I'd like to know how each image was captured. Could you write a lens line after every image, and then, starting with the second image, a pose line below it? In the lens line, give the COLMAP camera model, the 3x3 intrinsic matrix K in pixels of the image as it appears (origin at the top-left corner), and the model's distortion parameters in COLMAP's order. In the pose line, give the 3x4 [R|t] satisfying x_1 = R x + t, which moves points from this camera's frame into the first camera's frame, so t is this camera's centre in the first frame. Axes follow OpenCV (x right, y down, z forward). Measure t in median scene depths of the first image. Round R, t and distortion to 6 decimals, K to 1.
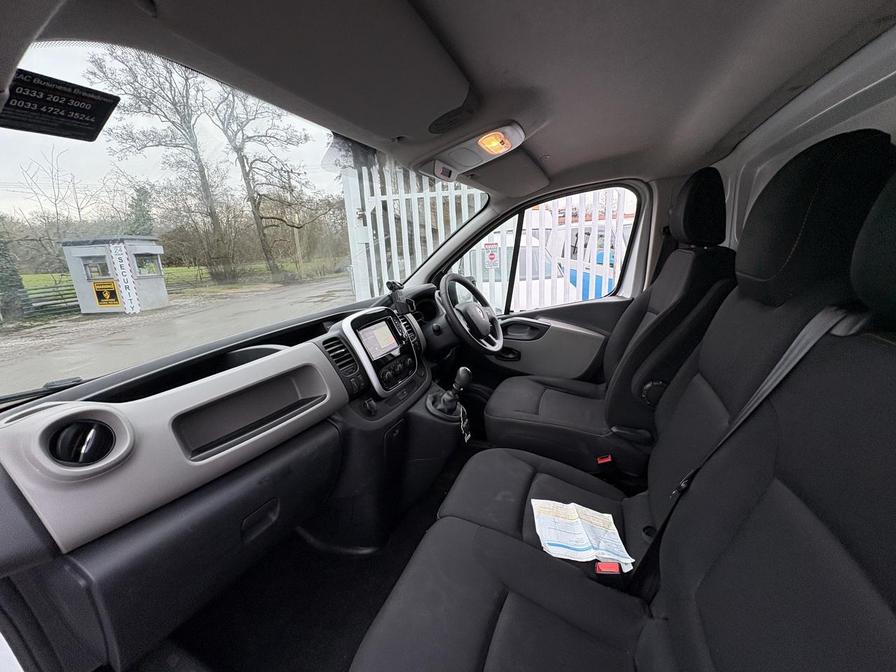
lens RADIAL K [[357.4, 0, 448.4], [0, 357.4, 335.3], [0, 0, 1]] dist [-0.001435, 0.000822]
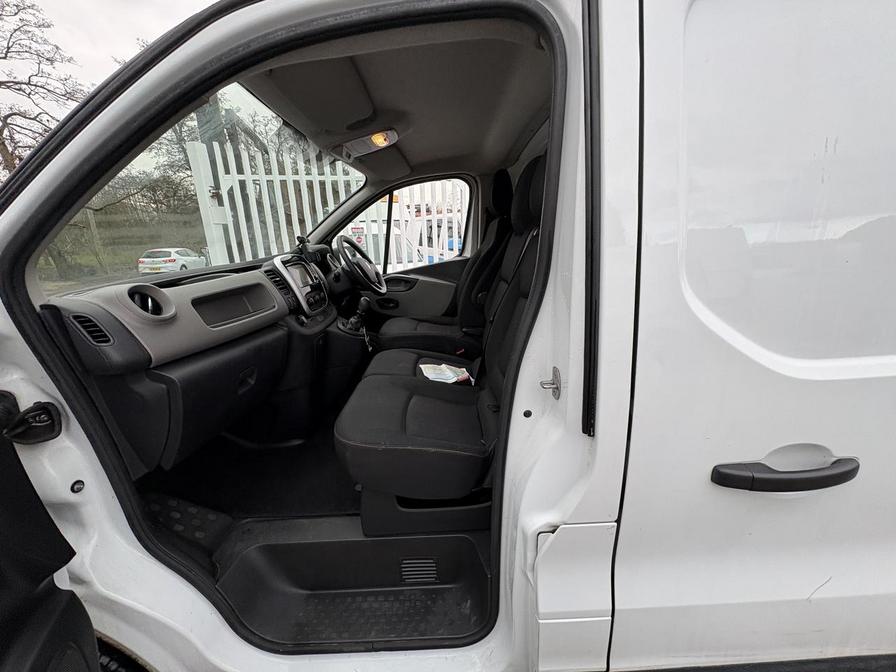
lens RADIAL K [[356.8, 0, 449.1], [0, 356.8, 336.9], [0, 0, 1]] dist [0.001170, -0.000226]
pose [[0.926632, -0.079246, 0.367523, -0.027960], [0.072894, 0.996853, 0.031158, 0.035836], [-0.368836, -0.002082, 0.929492, -0.068351]]
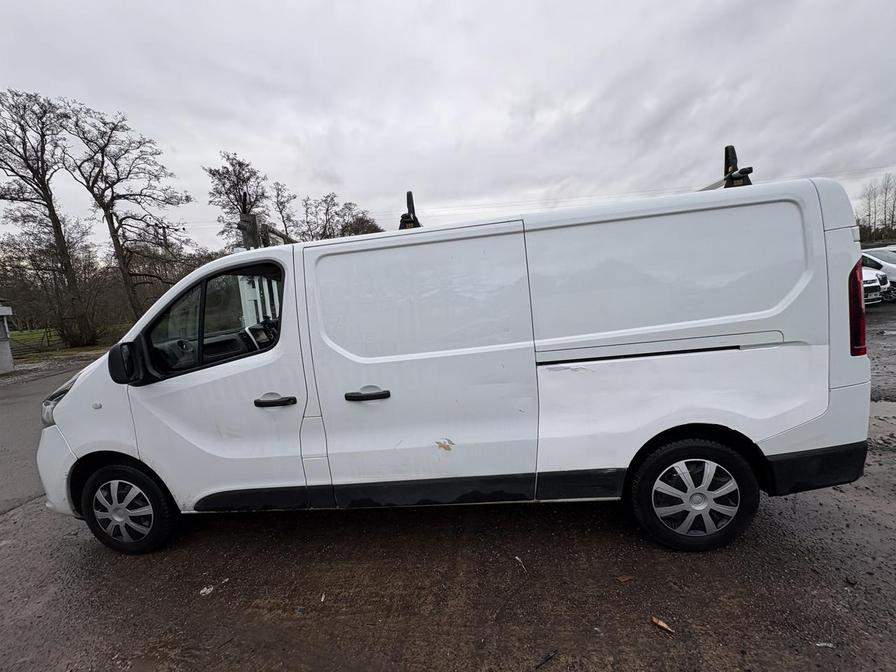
lens RADIAL K [[358.2, 0, 449.9], [0, 358.2, 333.7], [0, 0, 1]] dist [0.000782, 0.000039]
pose [[0.961638, -0.049223, 0.269871, 0.068790], [0.087758, 0.987272, -0.132639, 0.073364], [-0.259907, 0.151234, 0.953717, -0.297307]]
